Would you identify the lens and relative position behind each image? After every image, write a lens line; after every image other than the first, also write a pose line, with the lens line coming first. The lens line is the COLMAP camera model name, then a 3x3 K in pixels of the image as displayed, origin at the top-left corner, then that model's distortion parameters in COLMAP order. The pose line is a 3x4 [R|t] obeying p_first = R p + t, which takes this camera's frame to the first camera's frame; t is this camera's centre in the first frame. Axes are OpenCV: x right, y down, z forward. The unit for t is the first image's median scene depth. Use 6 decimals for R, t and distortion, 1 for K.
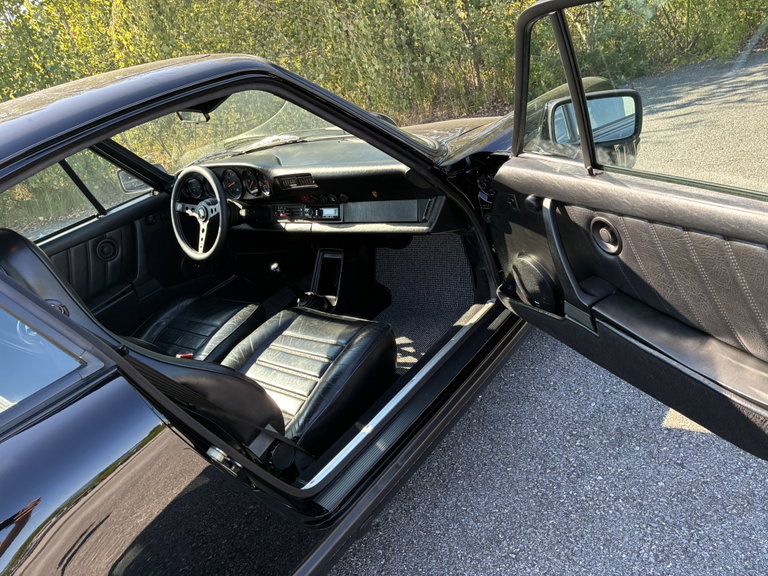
lens RADIAL K [[588.7, 0, 386.6], [0, 588.7, 282.3], [0, 0, 1]] dist [0.025052, 0.001468]
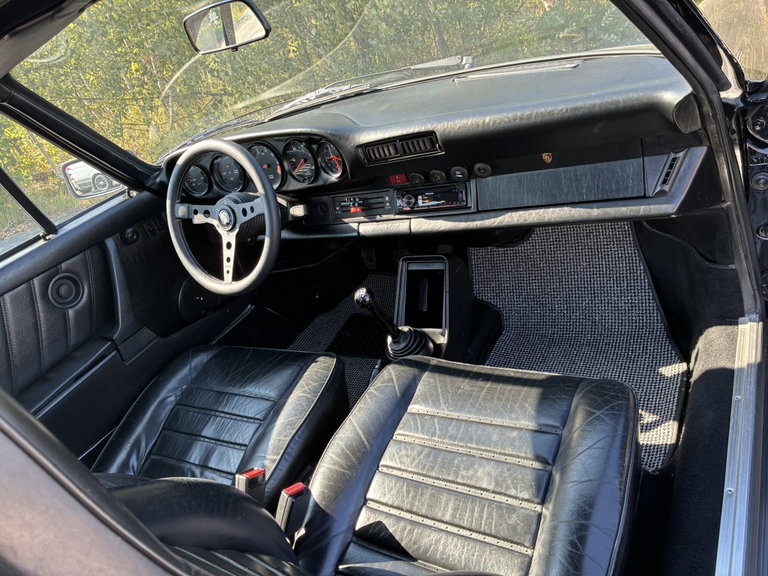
lens RADIAL K [[588.7, 0, 386.6], [0, 588.7, 282.3], [0, 0, 1]] dist [0.025052, 0.001468]
pose [[0.989679, -0.093775, 0.108363, -0.217498], [0.093096, 0.995593, 0.011321, -0.040908], [-0.108947, -0.001116, 0.994047, 0.368518]]
